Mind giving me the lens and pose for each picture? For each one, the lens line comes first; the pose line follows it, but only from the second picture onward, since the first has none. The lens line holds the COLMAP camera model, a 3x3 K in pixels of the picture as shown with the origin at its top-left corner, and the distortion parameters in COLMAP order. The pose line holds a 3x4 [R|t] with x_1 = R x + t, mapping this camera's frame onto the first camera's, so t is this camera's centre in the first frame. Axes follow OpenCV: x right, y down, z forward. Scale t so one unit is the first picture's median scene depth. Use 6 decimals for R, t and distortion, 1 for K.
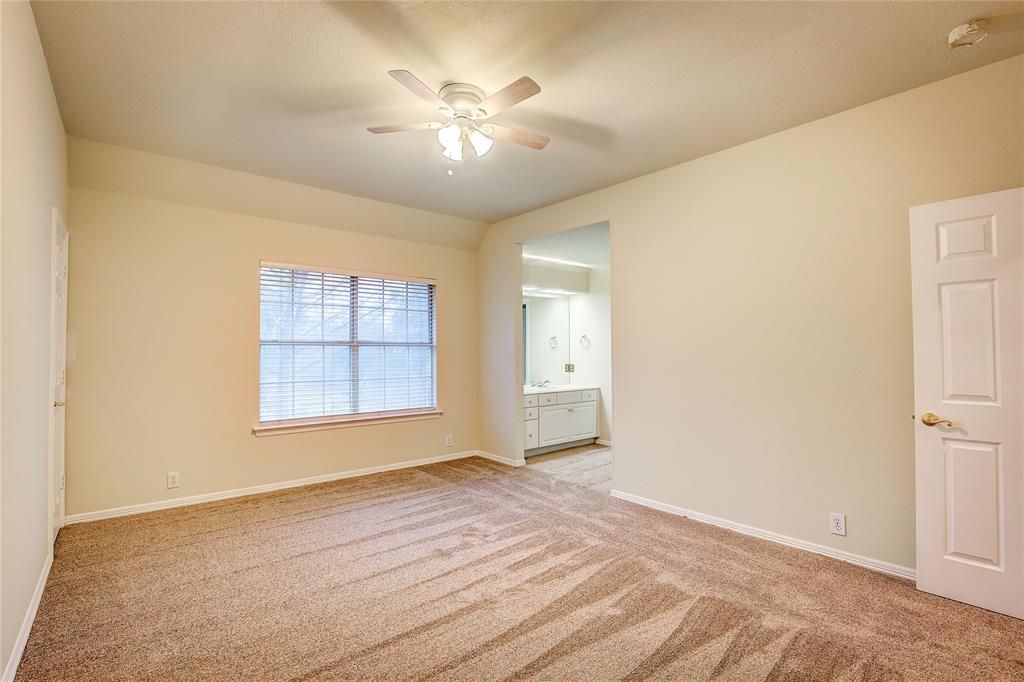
lens RADIAL K [[470.3, 0, 515.1], [0, 470.3, 344.4], [0, 0, 1]] dist [0.000124, 0.000070]
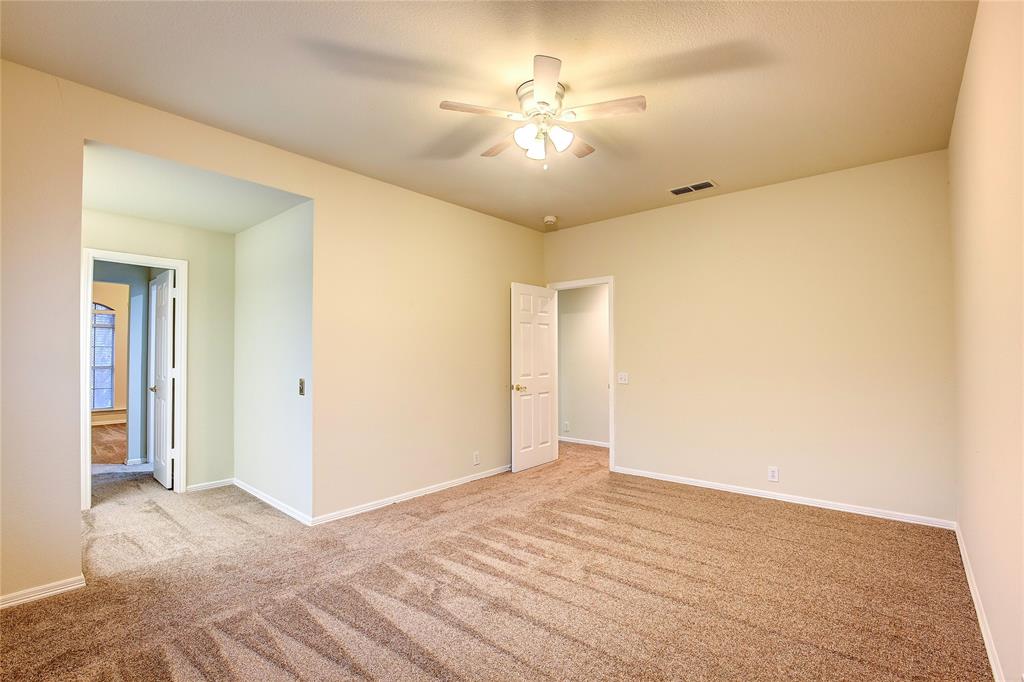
lens RADIAL K [[470.3, 0, 515.1], [0, 470.3, 344.4], [0, 0, 1]] dist [0.000124, 0.000070]
pose [[-0.141733, 0.022857, 0.989641, -0.765703], [-0.013623, 0.999594, -0.025038, 0.014766], [-0.989811, -0.017030, -0.141364, 0.854132]]
